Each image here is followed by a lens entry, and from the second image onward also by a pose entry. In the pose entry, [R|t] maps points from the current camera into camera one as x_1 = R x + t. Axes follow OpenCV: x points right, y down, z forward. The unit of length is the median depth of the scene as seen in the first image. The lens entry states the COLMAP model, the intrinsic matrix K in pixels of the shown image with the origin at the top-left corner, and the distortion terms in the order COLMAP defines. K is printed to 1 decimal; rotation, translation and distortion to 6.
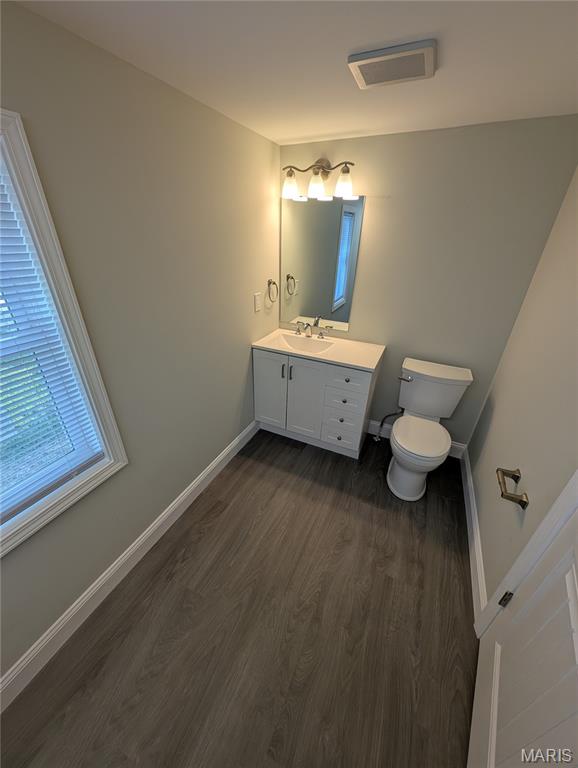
lens RADIAL K [[289.4, 0, 289.0], [0, 289.4, 384.0], [0, 0, 1]] dist [0.012162, -0.005669]
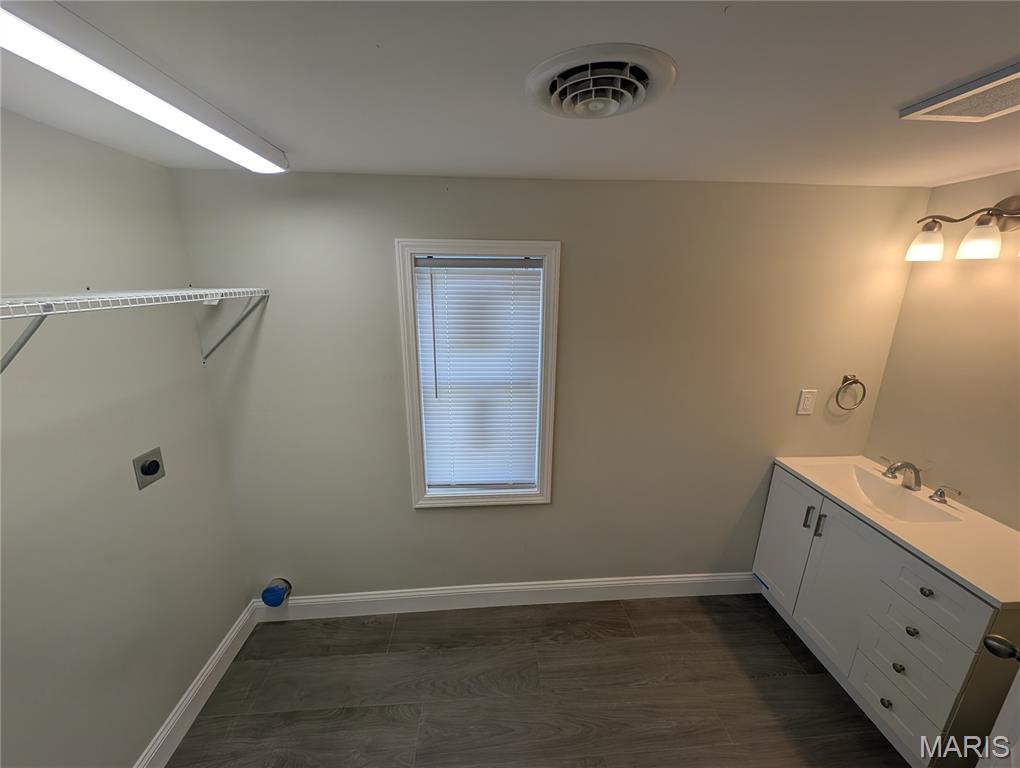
lens RADIAL K [[384.3, 0, 511.3], [0, 384.3, 378.7], [0, 0, 1]] dist [0.012162, -0.005669]
pose [[0.490002, 0.199424, -0.848604, 0.312307], [-0.407168, 0.913123, -0.020522, -0.038979], [0.770787, 0.355580, 0.528631, -0.015520]]
